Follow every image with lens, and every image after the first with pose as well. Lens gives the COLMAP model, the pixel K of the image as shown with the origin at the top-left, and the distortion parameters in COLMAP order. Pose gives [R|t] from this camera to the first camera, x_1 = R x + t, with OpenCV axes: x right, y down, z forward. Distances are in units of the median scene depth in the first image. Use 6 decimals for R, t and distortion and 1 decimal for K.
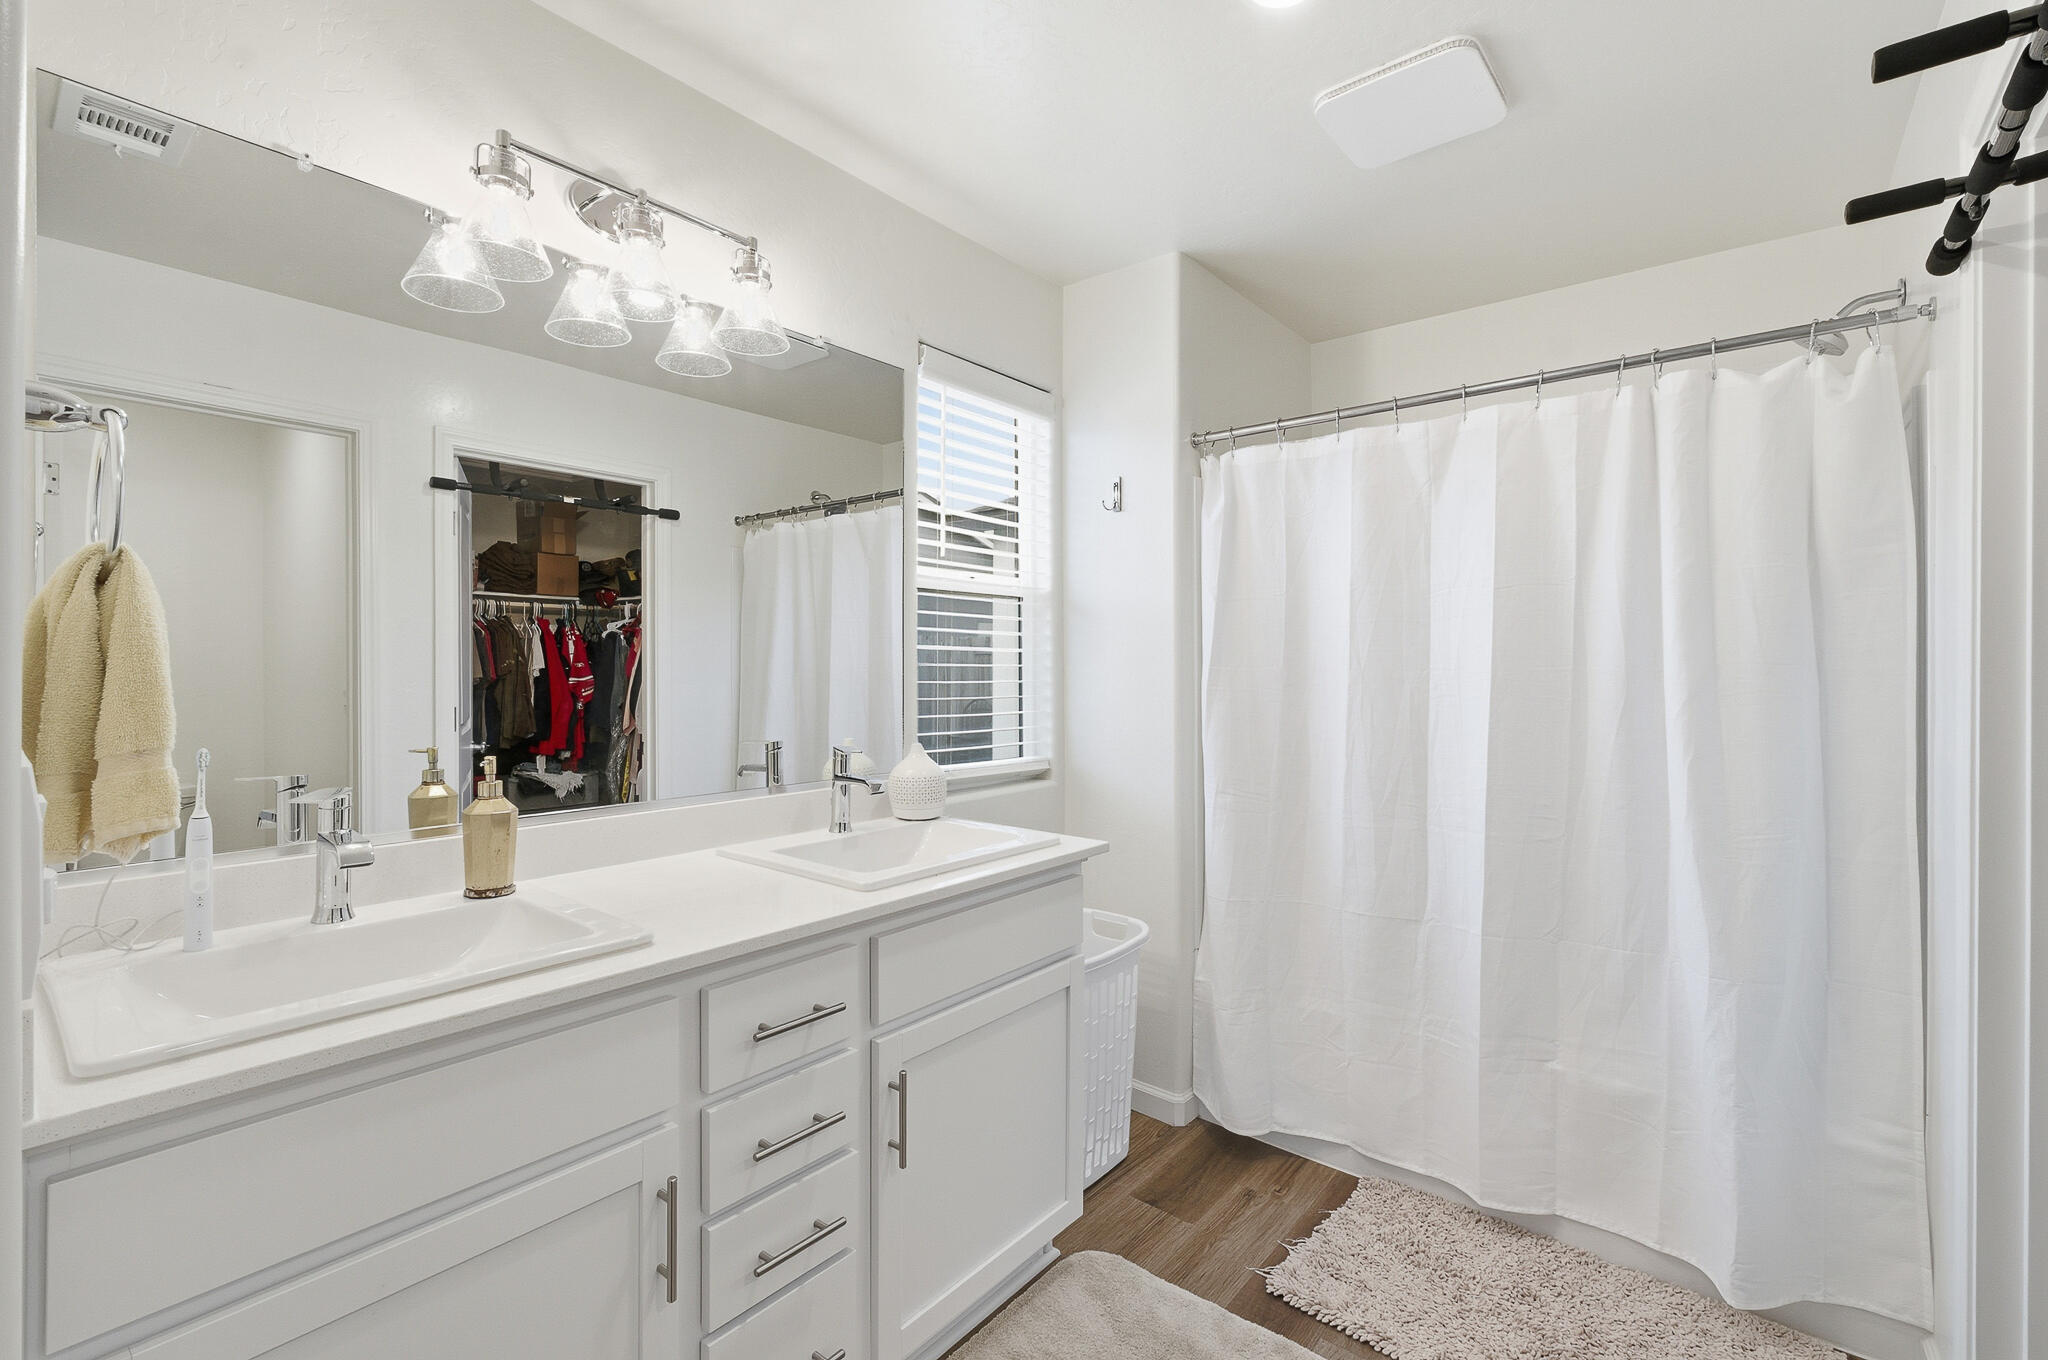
lens RADIAL K [[890.4, 0, 1024.0], [0, 890.4, 680.0], [0, 0, 1]] dist [-0.009884, 0.000707]
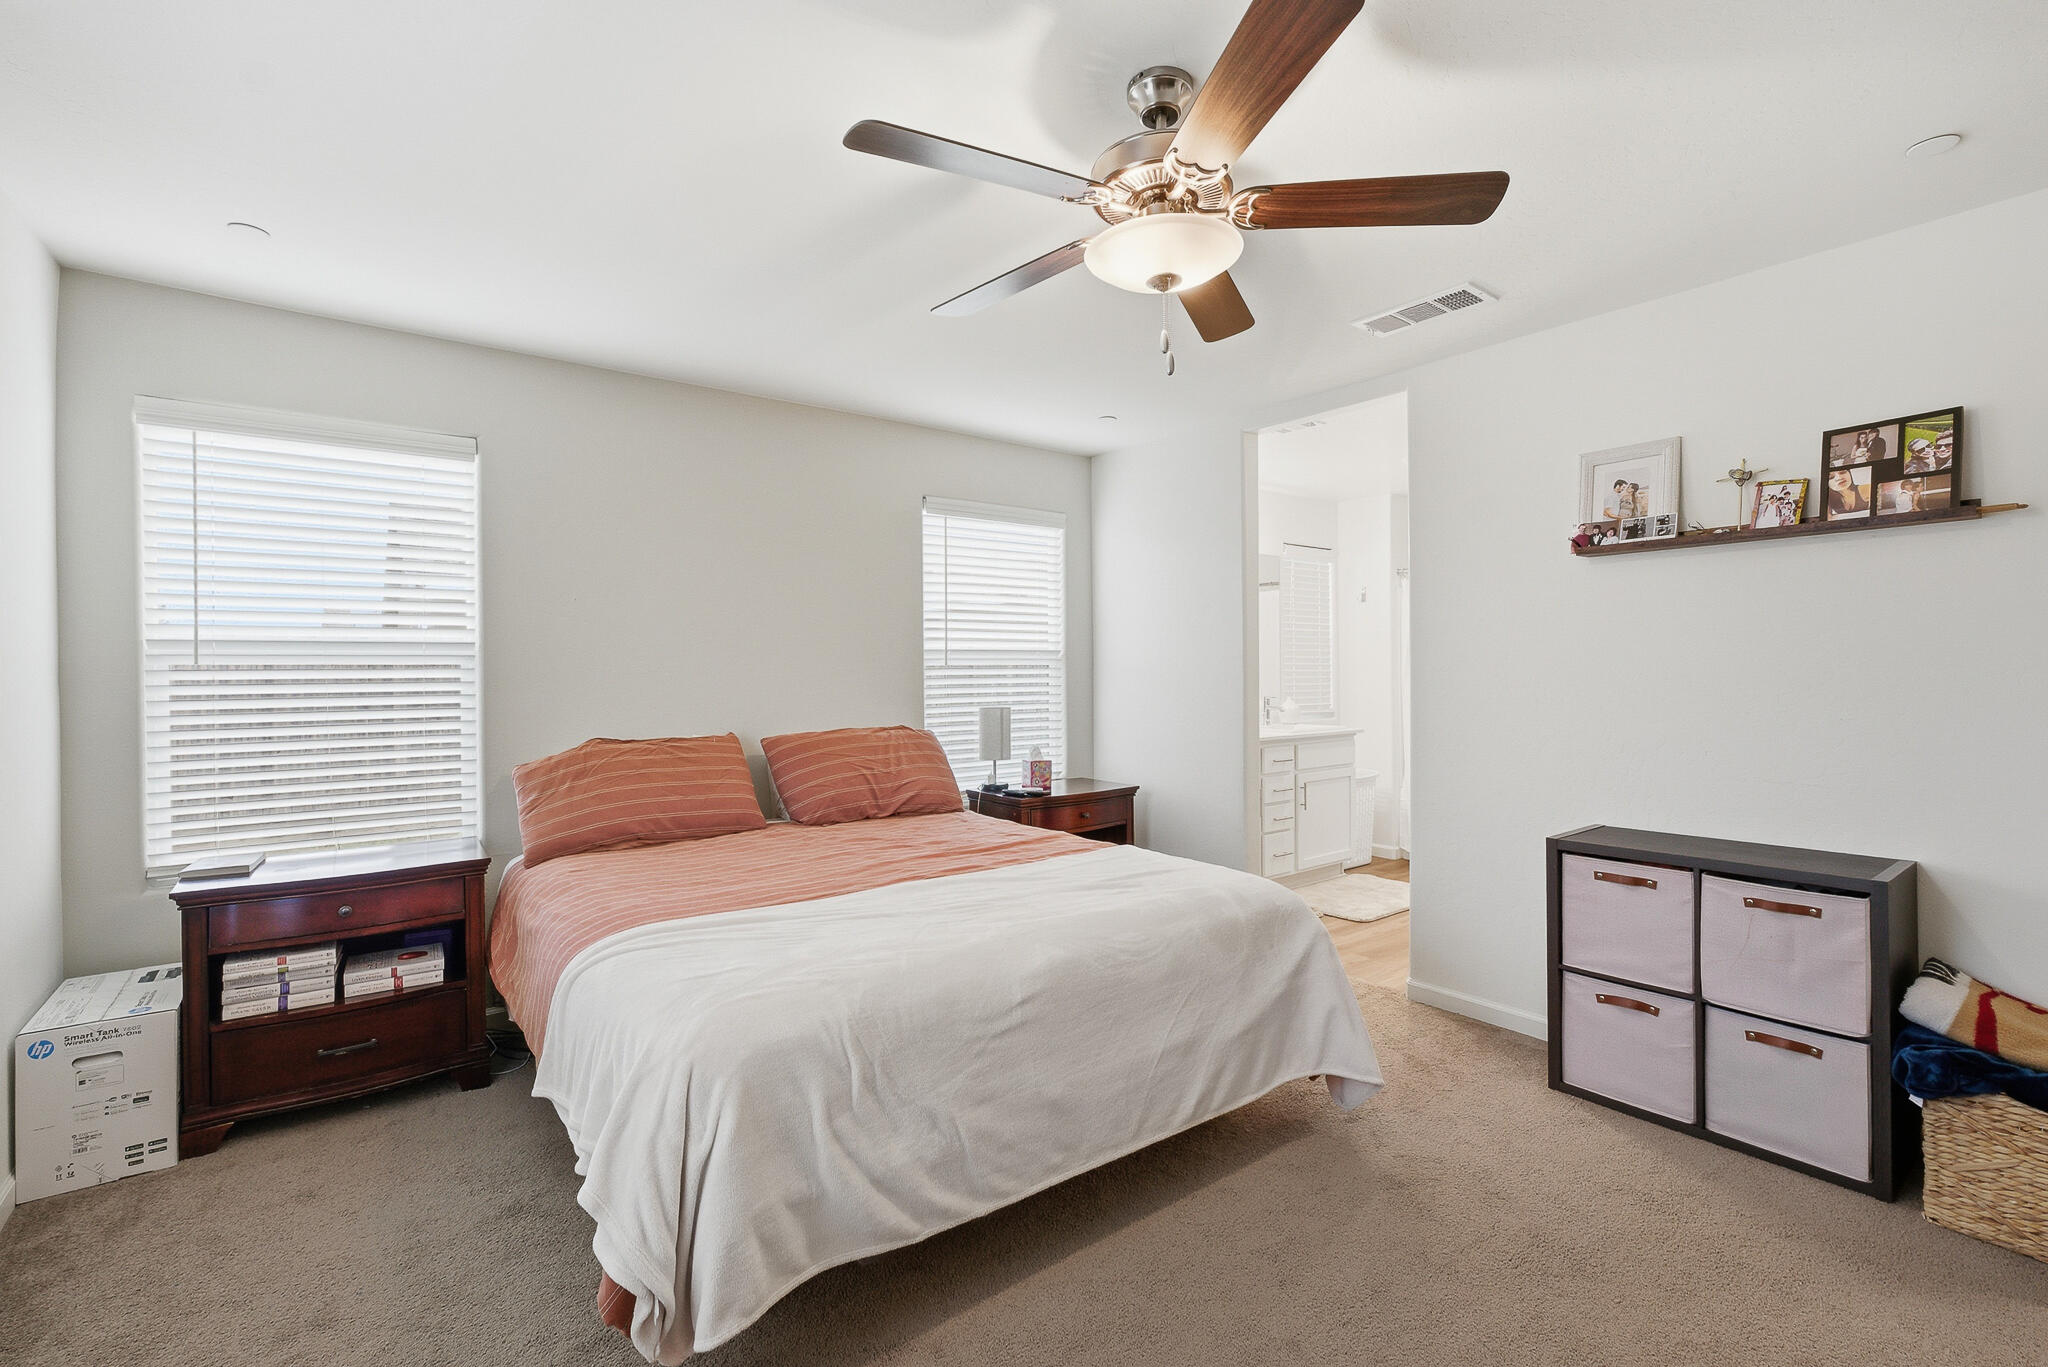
lens RADIAL K [[890.4, 0, 1024.0], [0, 890.4, 683.5], [0, 0, 1]] dist [-0.009884, 0.000707]
pose [[0.971925, -0.004884, -0.235240, -0.313976], [0.005267, 0.999986, 0.001000, 0.027228], [0.235232, -0.002211, 0.971937, -2.179112]]
